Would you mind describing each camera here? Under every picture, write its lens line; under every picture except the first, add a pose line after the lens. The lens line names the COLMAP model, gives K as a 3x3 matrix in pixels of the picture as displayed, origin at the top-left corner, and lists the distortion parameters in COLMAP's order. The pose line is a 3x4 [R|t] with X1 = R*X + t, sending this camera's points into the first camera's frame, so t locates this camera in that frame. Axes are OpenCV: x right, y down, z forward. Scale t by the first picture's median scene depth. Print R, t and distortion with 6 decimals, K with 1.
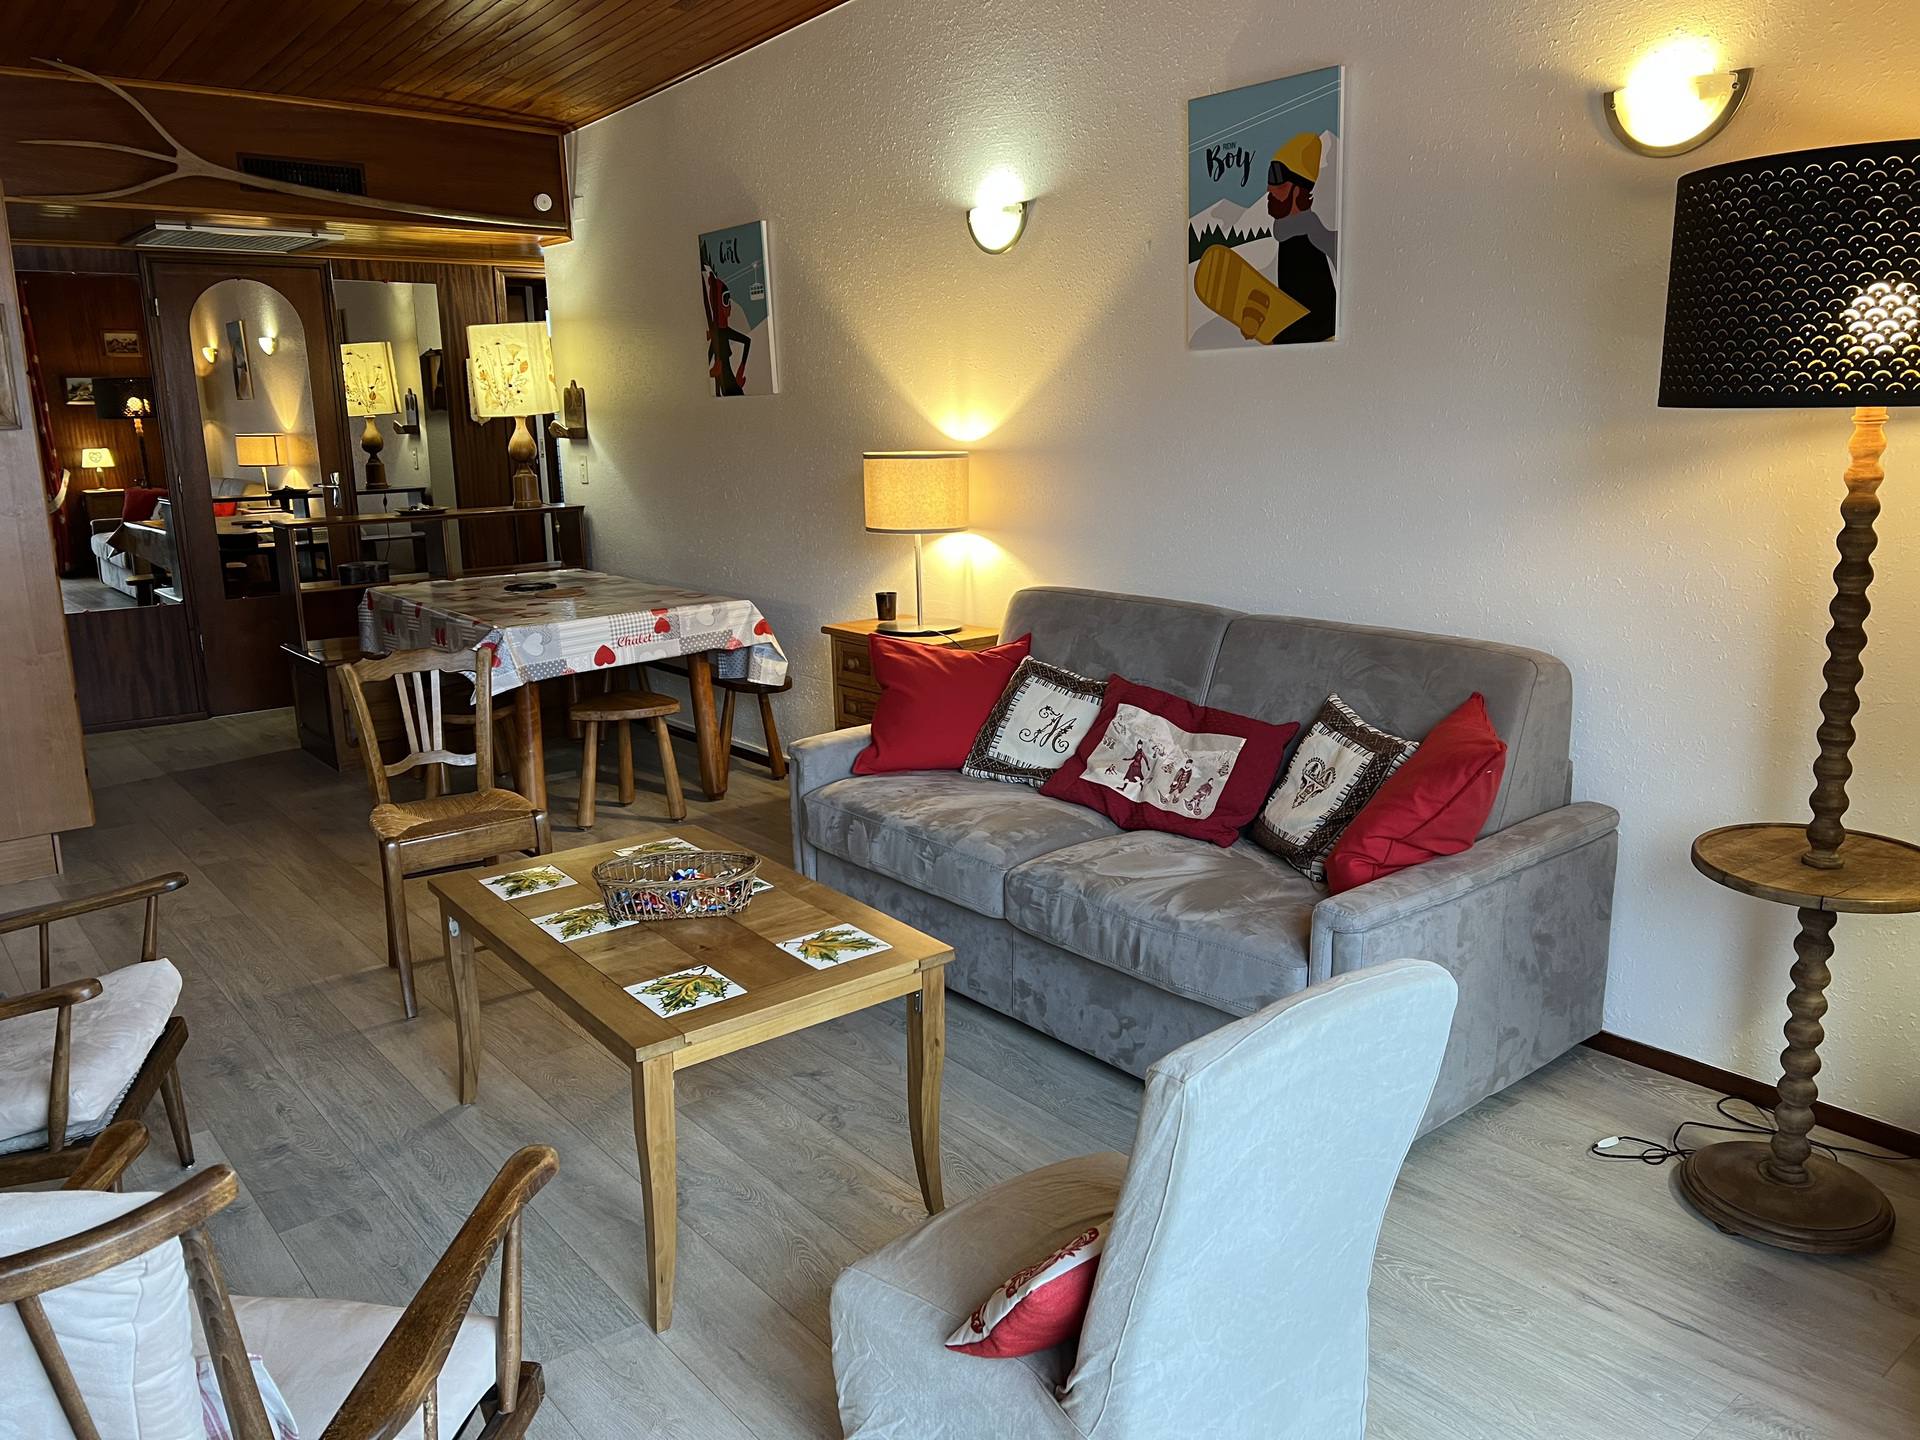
lens RADIAL K [[1416.9, 0, 960.0], [0, 1416.9, 720.0], [0, 0, 1]] dist [0.081305, -0.099358]
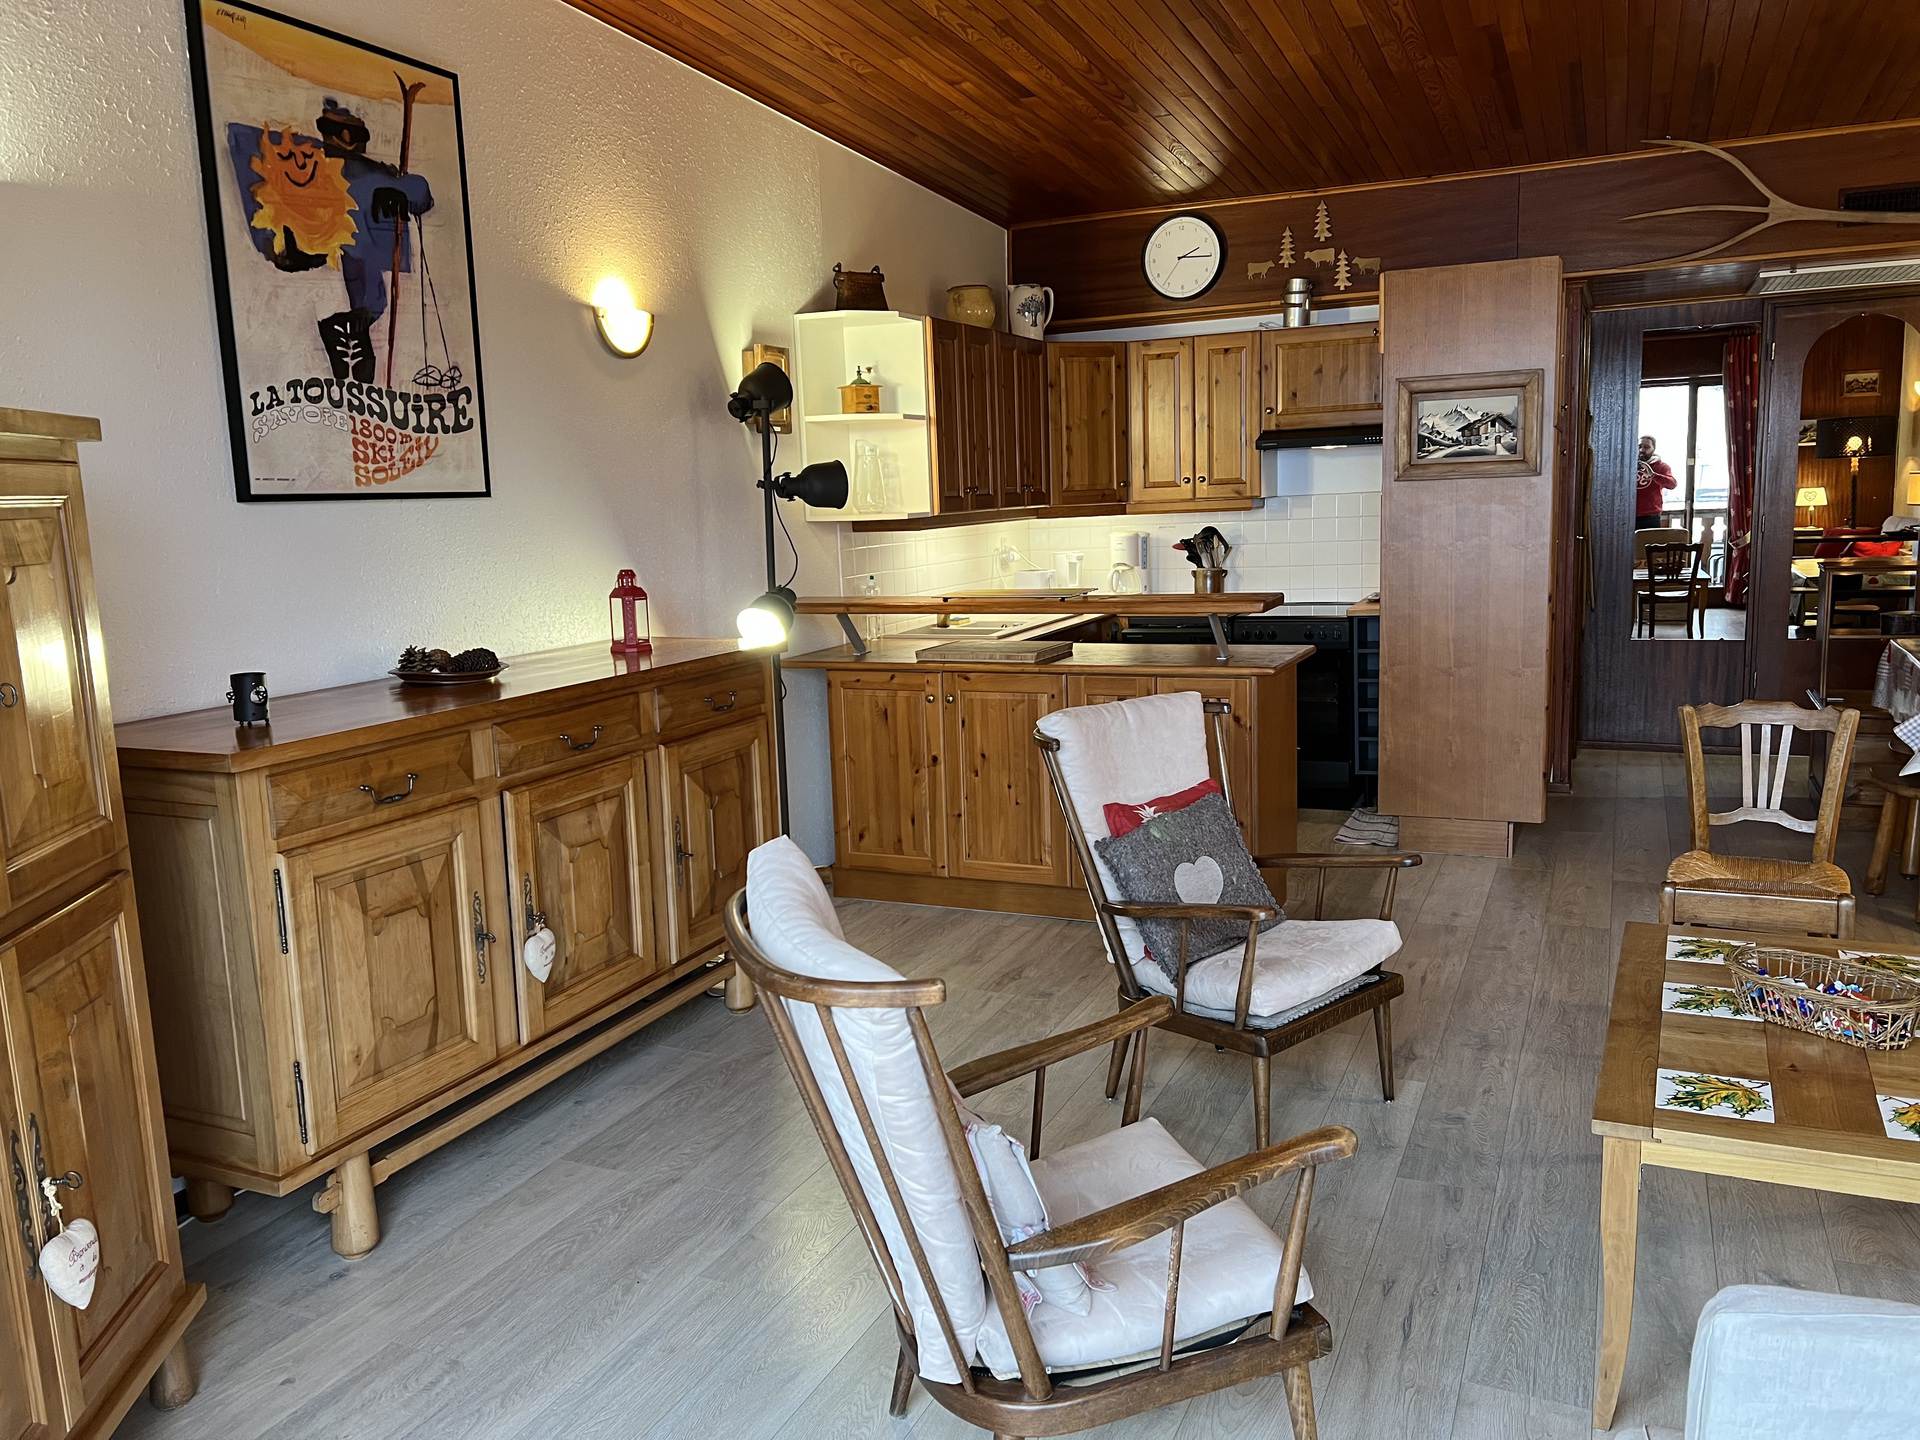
lens RADIAL K [[1415.9, 0, 960.0], [0, 1415.9, 720.0], [0, 0, 1]] dist [0.025582, 0.002307]
pose [[0.459965, 0.141132, -0.876650, 0.271595], [-0.162732, 0.983964, 0.073025, -0.024184], [0.872898, 0.109070, 0.475555, 0.104999]]
